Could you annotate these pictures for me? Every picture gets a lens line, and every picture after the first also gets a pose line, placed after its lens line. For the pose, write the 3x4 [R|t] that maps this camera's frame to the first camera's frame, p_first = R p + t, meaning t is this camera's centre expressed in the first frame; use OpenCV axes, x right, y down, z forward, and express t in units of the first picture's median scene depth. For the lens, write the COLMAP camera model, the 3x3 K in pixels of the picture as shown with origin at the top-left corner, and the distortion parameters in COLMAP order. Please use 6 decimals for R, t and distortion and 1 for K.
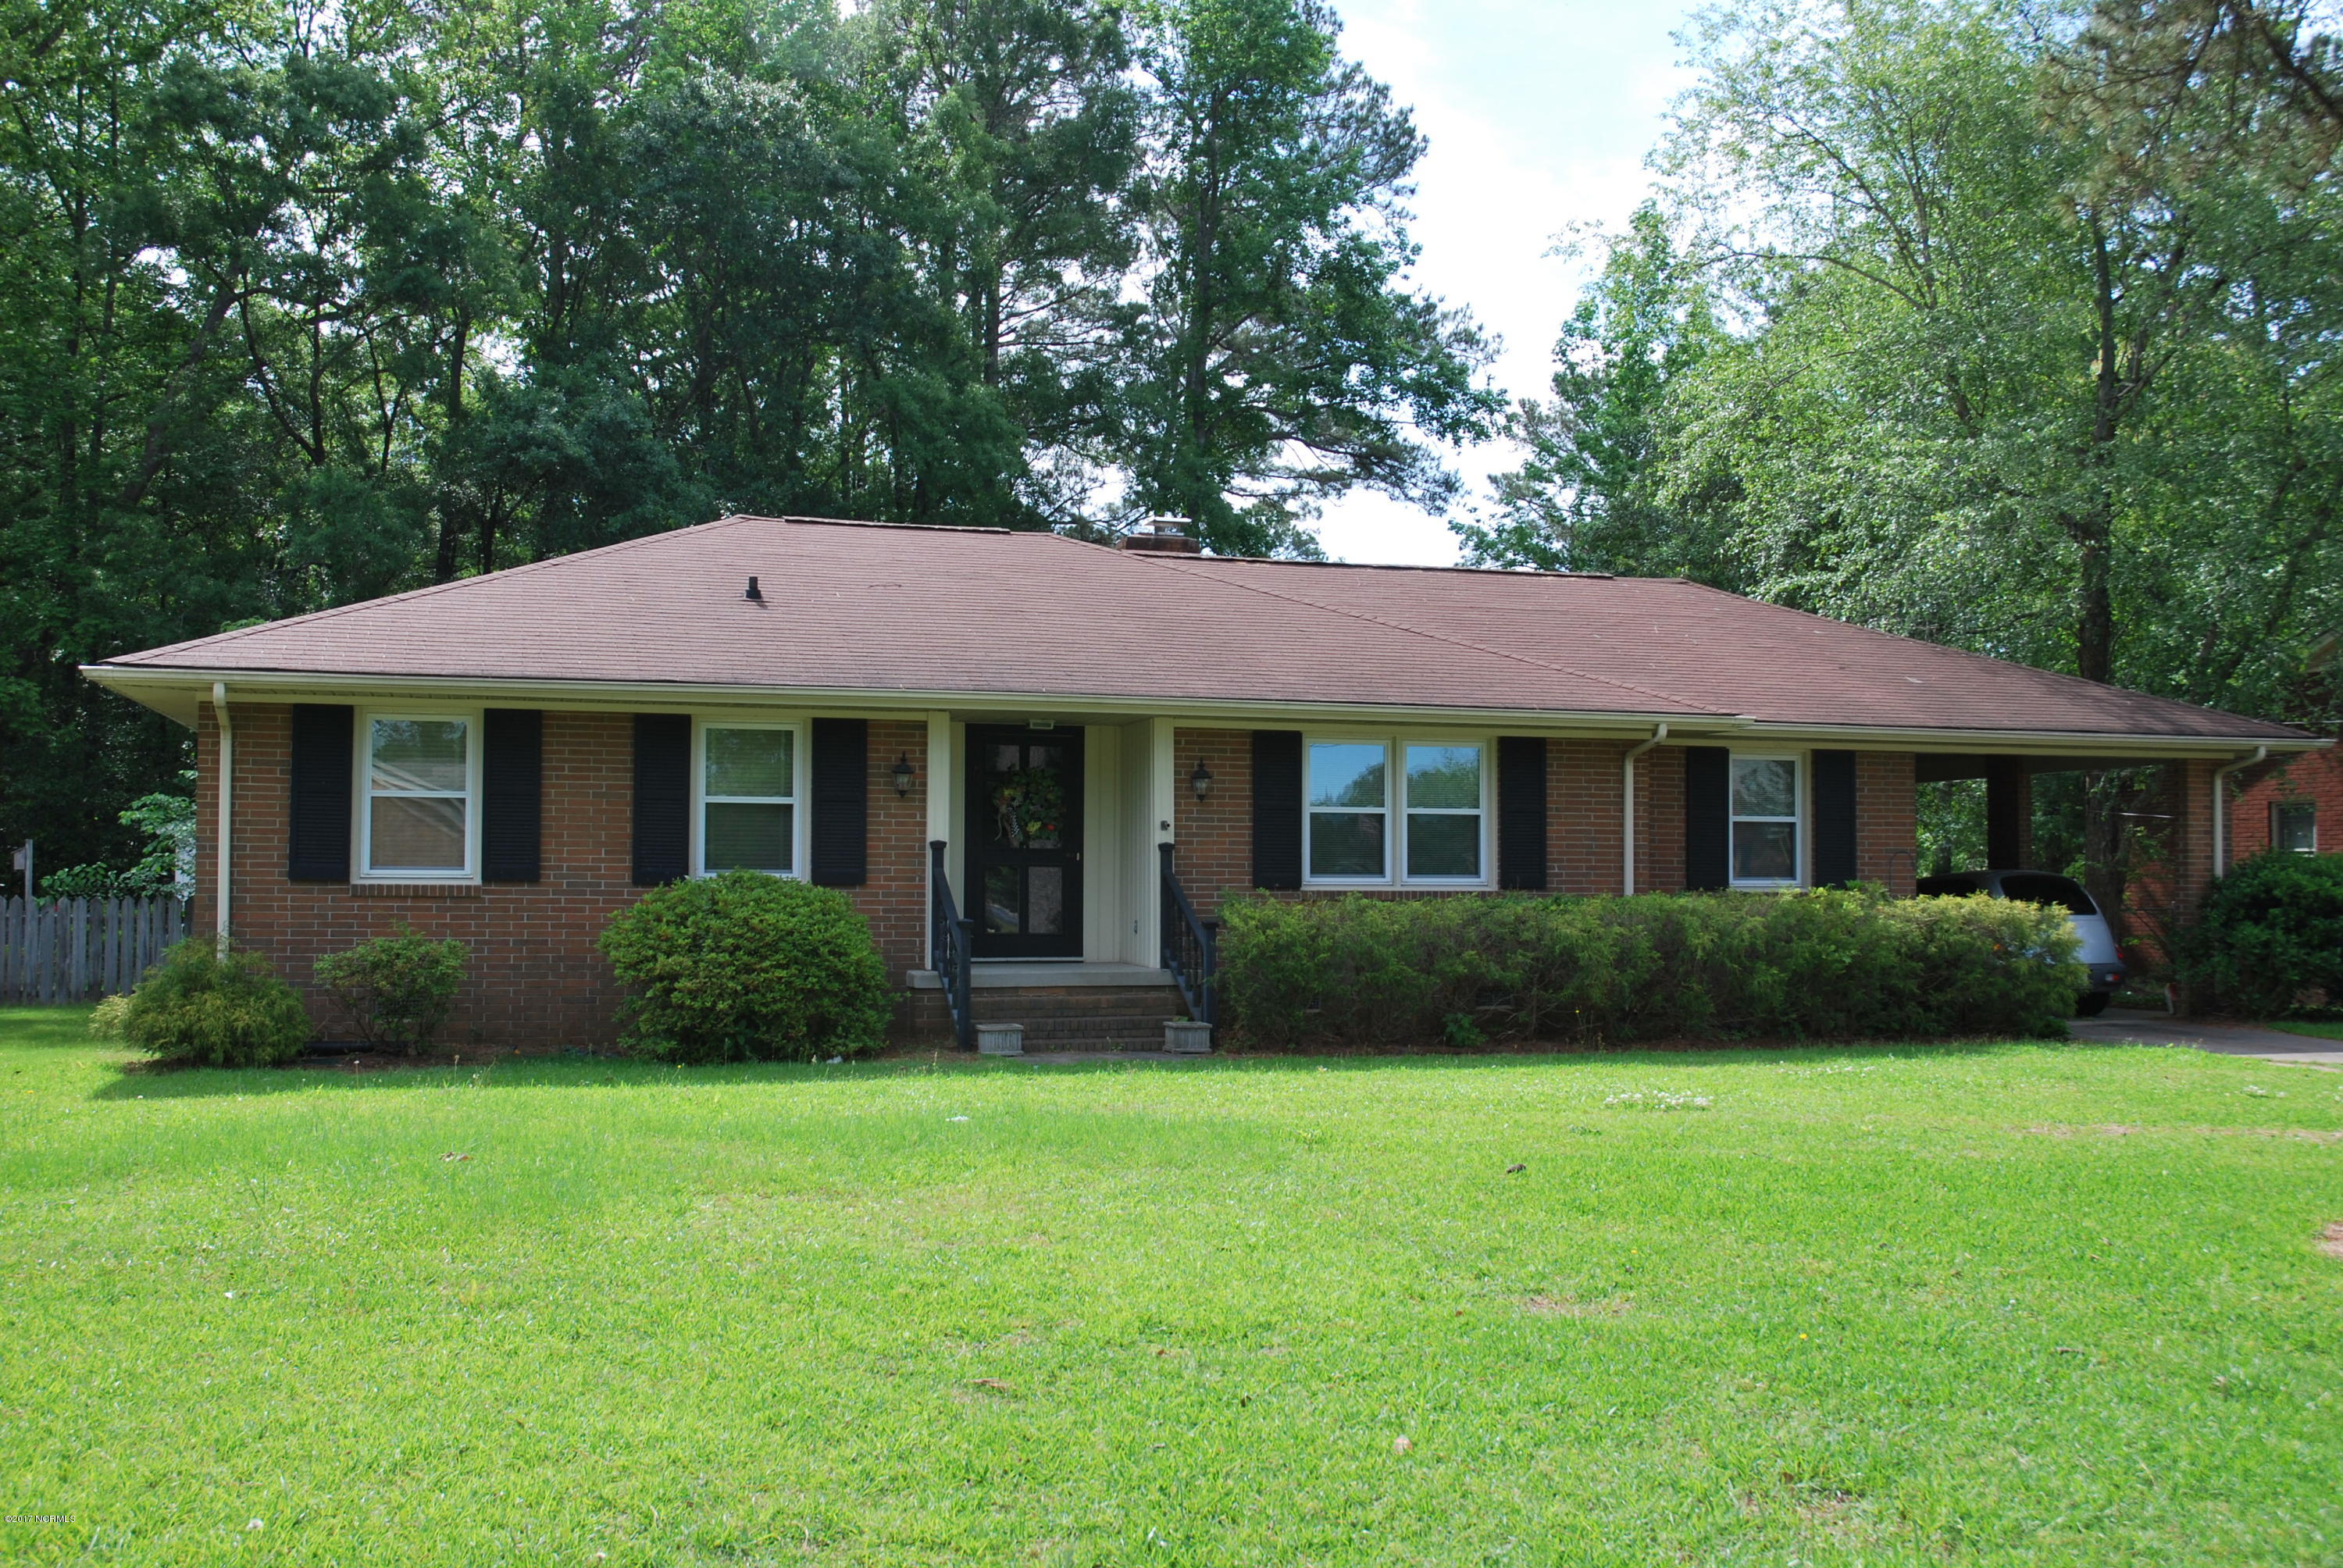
lens RADIAL K [[2242.7, 0, 1171.2], [0, 2242.7, 766.9], [0, 0, 1]] dist [-0.026145, -0.001489]
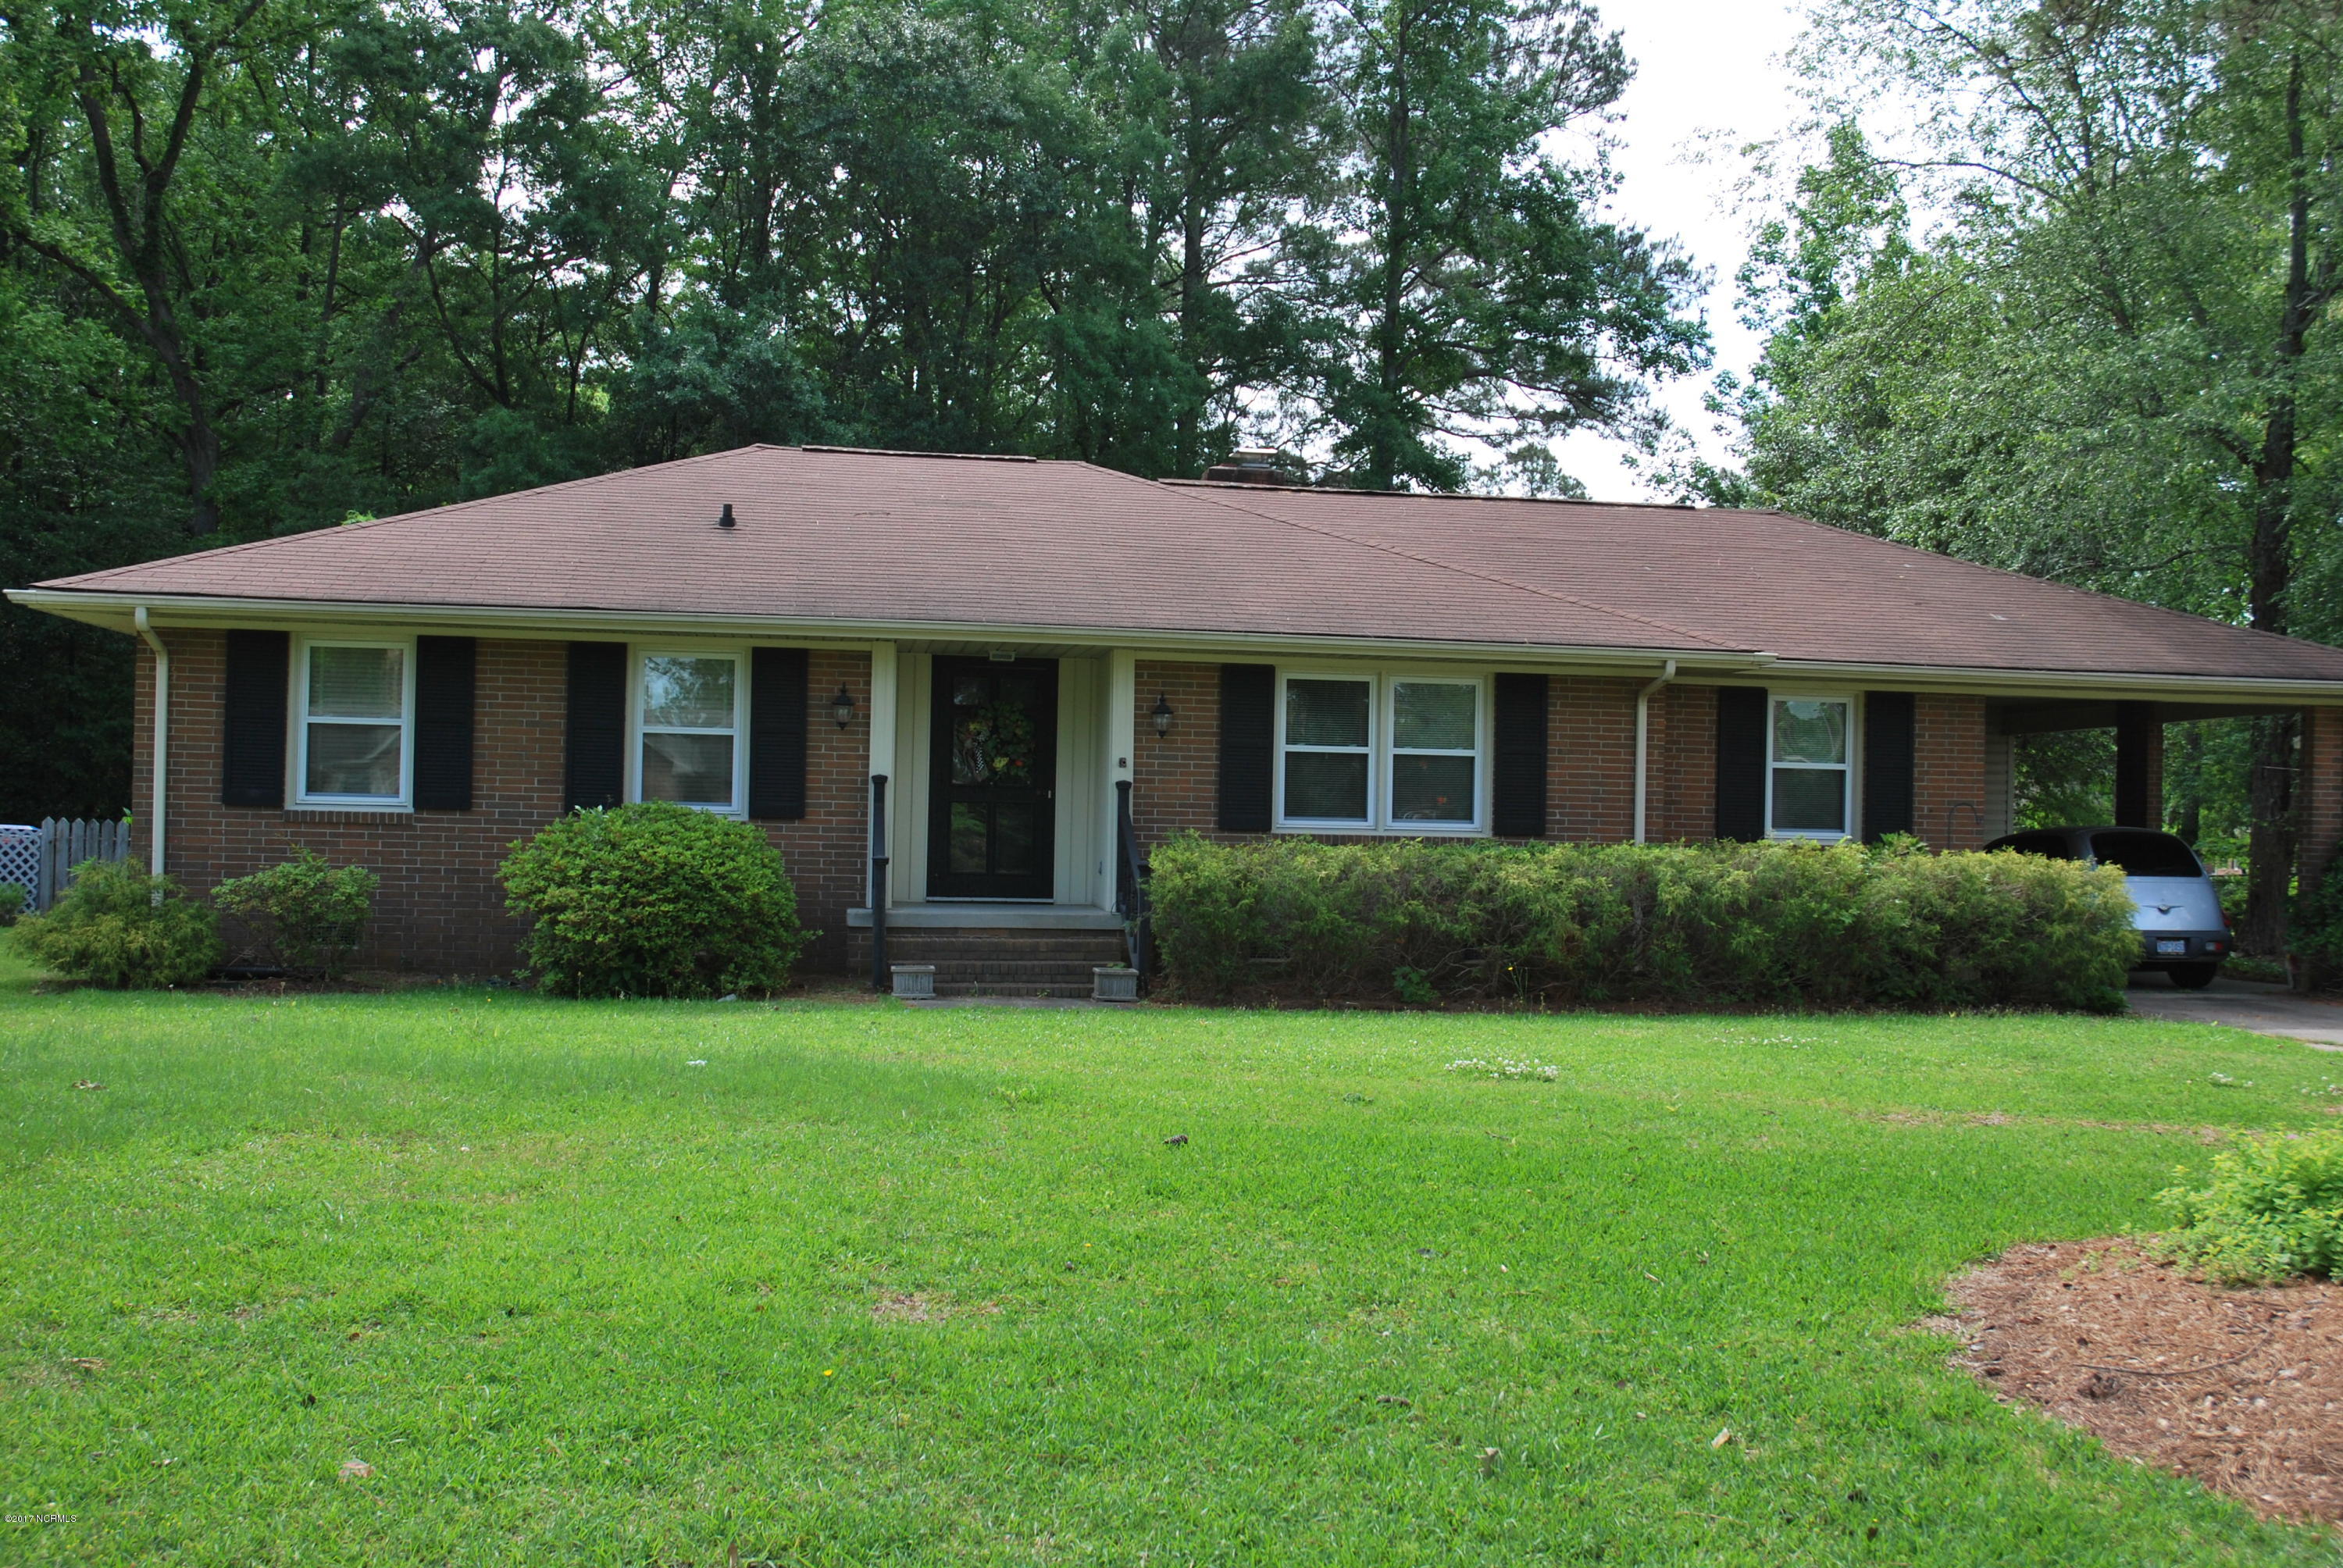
lens RADIAL K [[2206.3, 0, 1171.5], [0, 2206.3, 784.0], [0, 0, 1]] dist [-0.025329, 0.013389]
pose [[0.990301, 0.014408, -0.138193, 0.144697], [-0.010000, 0.999421, 0.032536, 0.004362], [0.138582, -0.030839, 0.989871, 0.070866]]
